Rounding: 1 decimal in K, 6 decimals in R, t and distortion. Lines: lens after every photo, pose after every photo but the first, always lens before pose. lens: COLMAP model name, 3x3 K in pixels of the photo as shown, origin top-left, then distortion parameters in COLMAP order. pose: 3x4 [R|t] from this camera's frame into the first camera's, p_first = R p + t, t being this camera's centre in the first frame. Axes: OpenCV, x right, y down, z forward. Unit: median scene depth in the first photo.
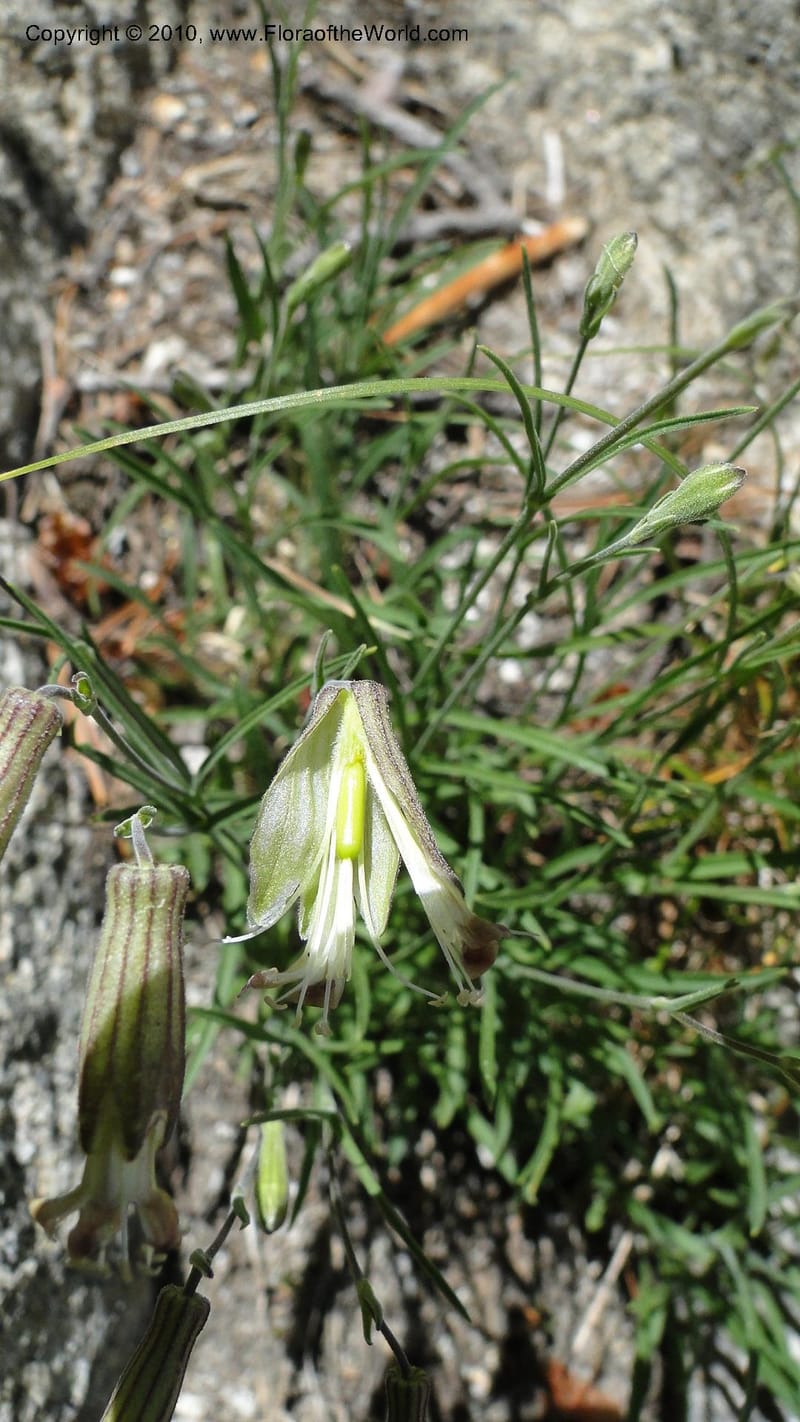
lens RADIAL K [[1139.5, 0, 377.5], [0, 1139.5, 729.9], [0, 0, 1]] dist [0.019559, -0.027528]
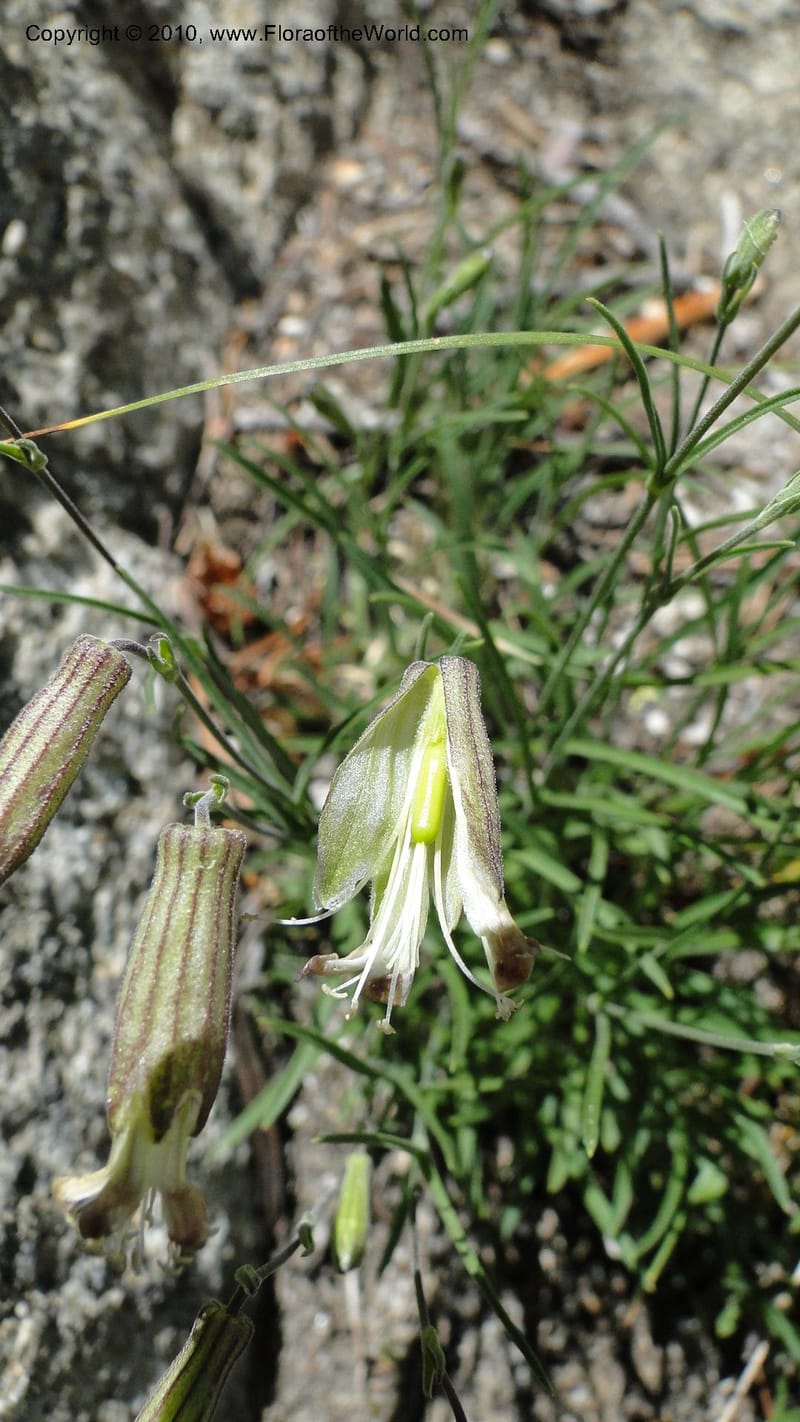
lens RADIAL K [[1139.5, 0, 391.6], [0, 1139.5, 724.6], [0, 0, 1]] dist [0.019559, -0.027528]
pose [[0.989981, 0.048511, -0.132606, 0.065256], [-0.057915, 0.996003, -0.068005, 0.080325], [0.128776, 0.075004, 0.988833, 0.074777]]
